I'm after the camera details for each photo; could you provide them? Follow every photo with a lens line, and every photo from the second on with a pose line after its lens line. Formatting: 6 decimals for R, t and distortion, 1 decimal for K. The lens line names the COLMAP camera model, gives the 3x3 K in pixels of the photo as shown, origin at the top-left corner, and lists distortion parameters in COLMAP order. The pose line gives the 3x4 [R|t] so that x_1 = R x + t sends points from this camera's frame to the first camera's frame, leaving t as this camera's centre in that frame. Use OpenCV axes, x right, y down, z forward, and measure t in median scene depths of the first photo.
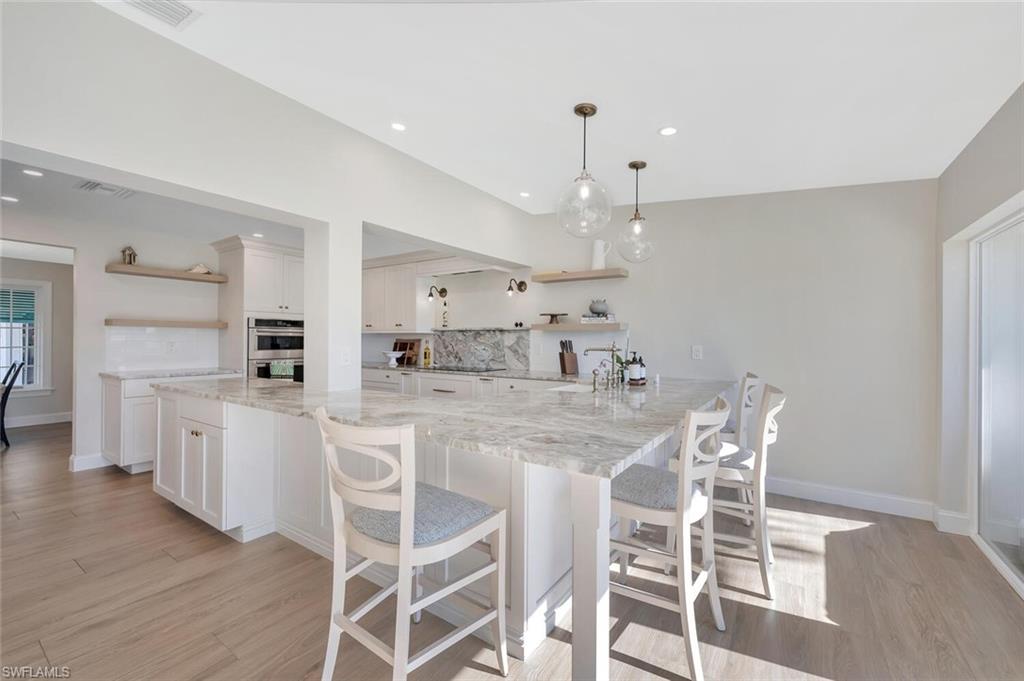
lens RADIAL K [[420.9, 0, 514.3], [0, 420.9, 336.9], [0, 0, 1]] dist [0.006391, 0.000369]
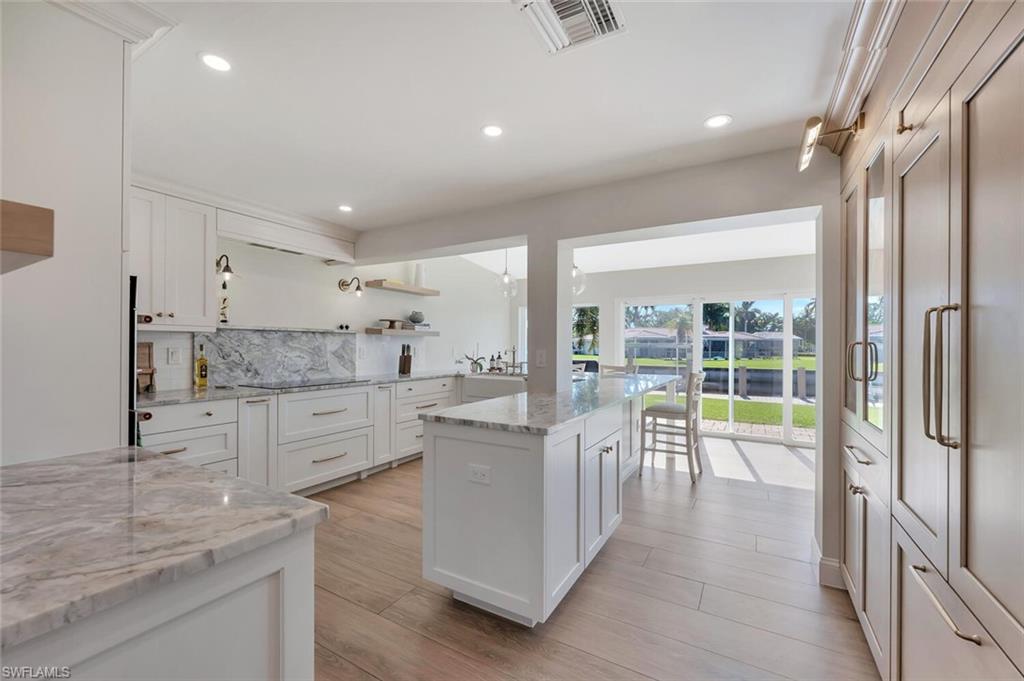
lens RADIAL K [[420.9, 0, 506.2], [0, 420.9, 344.3], [0, 0, 1]] dist [0.006391, 0.000369]
pose [[-0.063785, -0.000186, 0.997964, -0.886473], [-0.008349, 0.999965, -0.000347, 0.004637], [-0.997929, -0.008354, -0.063784, 0.687324]]
